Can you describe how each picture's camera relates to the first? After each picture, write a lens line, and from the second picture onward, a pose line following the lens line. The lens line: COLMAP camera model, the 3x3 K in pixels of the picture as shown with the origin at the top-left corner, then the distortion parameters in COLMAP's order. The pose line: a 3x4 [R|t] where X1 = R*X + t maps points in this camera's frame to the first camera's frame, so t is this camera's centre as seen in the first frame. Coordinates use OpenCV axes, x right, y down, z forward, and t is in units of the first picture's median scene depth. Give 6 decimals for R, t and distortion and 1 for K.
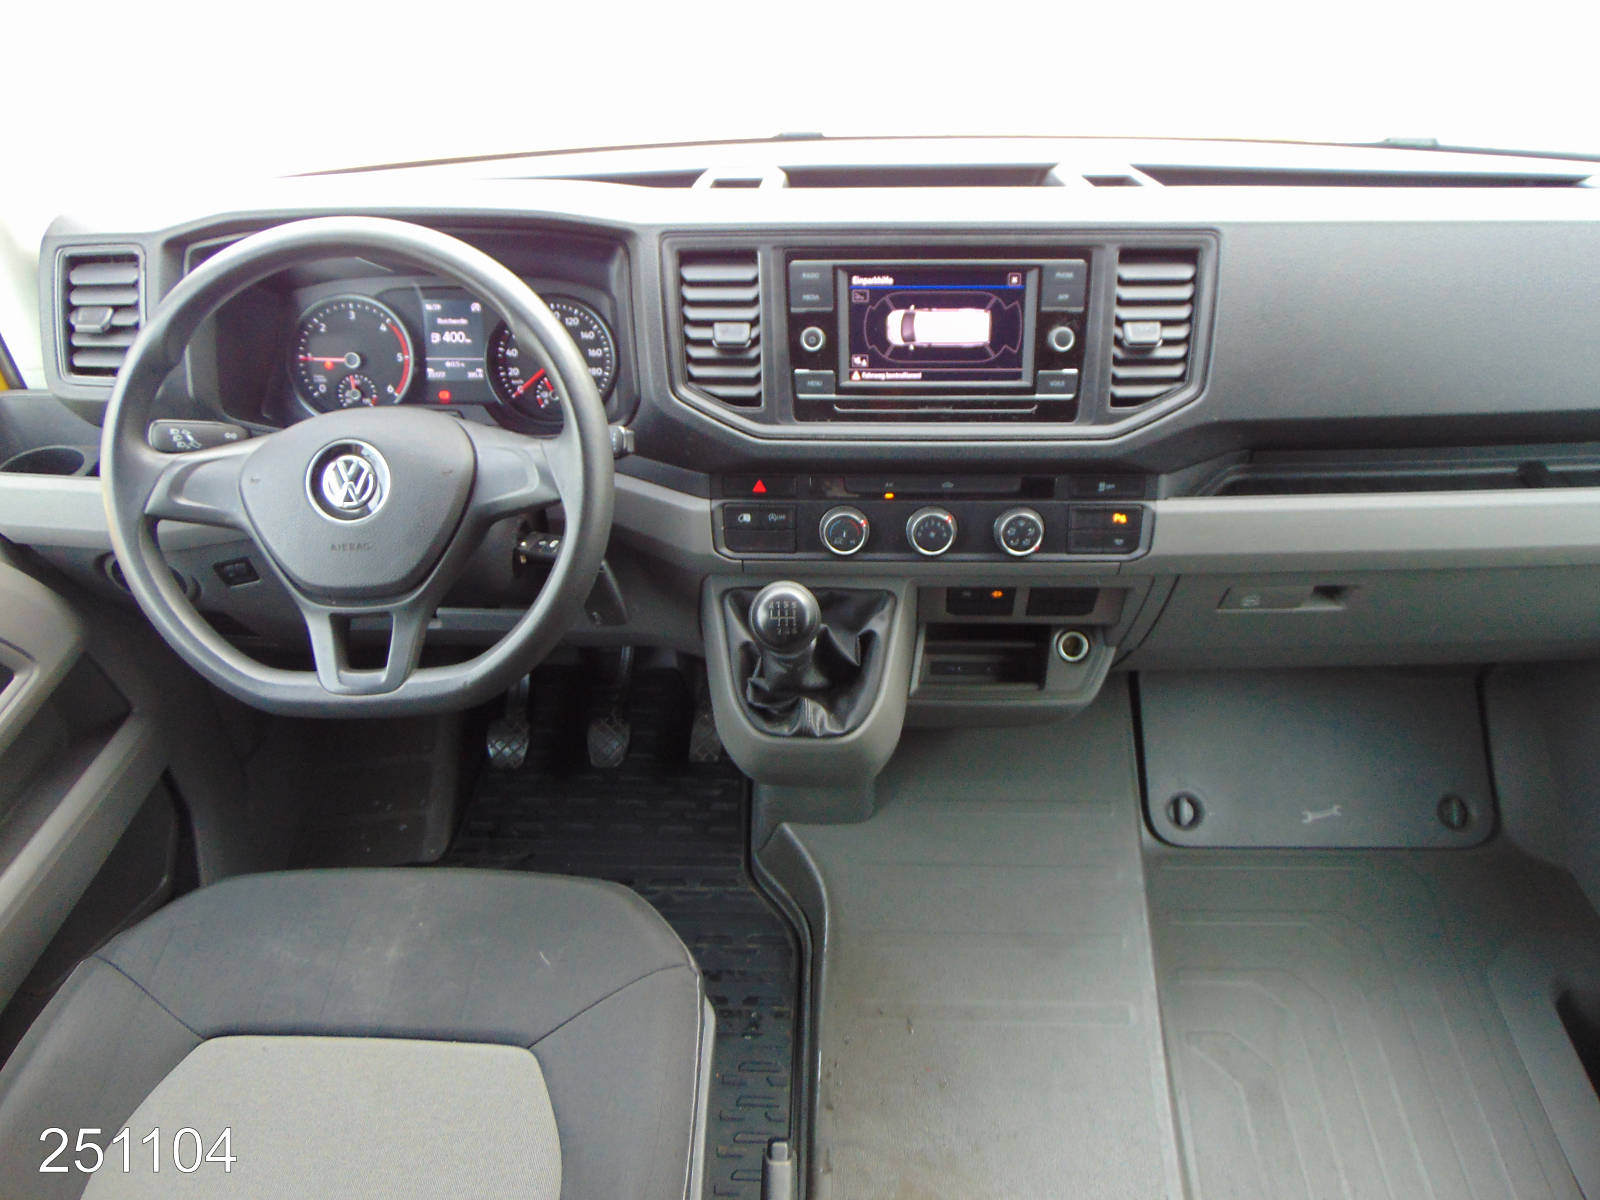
lens RADIAL K [[1160.1, 0, 802.5], [0, 1160.1, 600.9], [0, 0, 1]] dist [-0.002537, -0.001388]
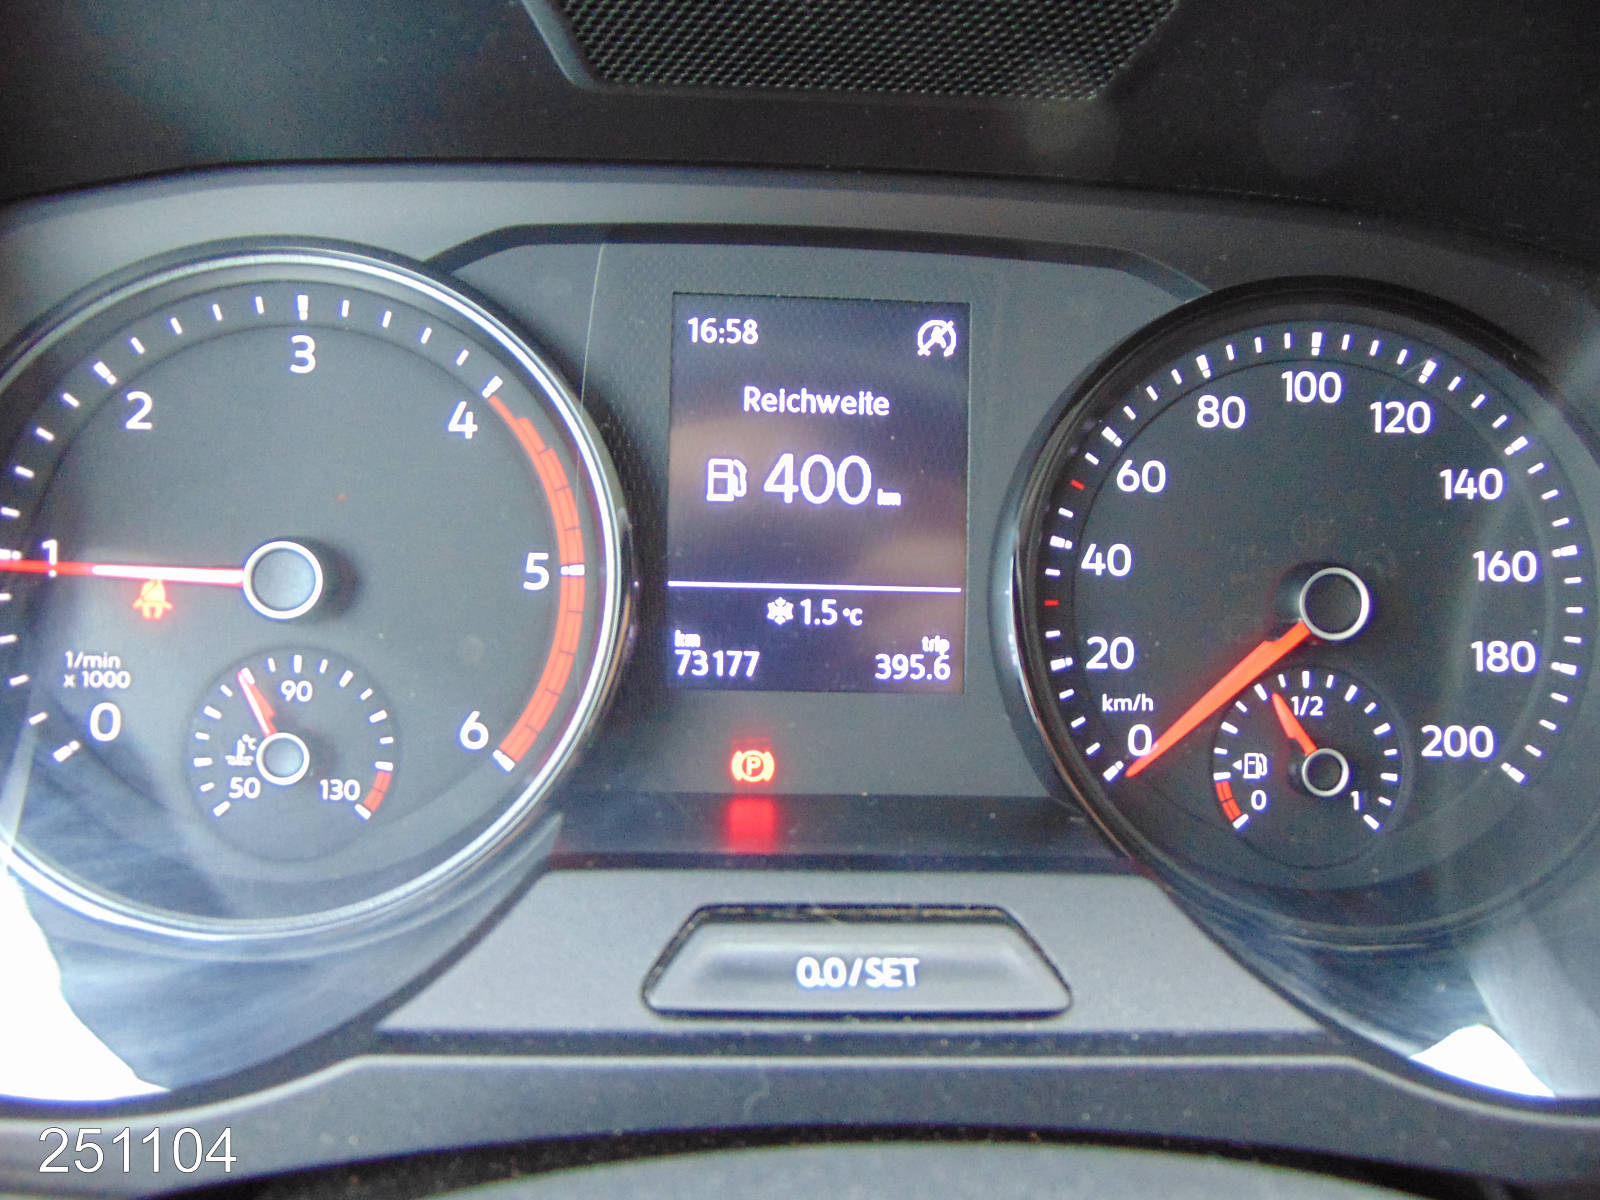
lens RADIAL K [[1160.1, 0, 798.3], [0, 1160.1, 597.6], [0, 0, 1]] dist [-0.002537, -0.001388]
pose [[0.996622, 0.017132, 0.080324, -0.318886], [-0.000612, 0.979525, -0.201320, -0.166563], [-0.082128, 0.200591, 0.976226, 0.806671]]
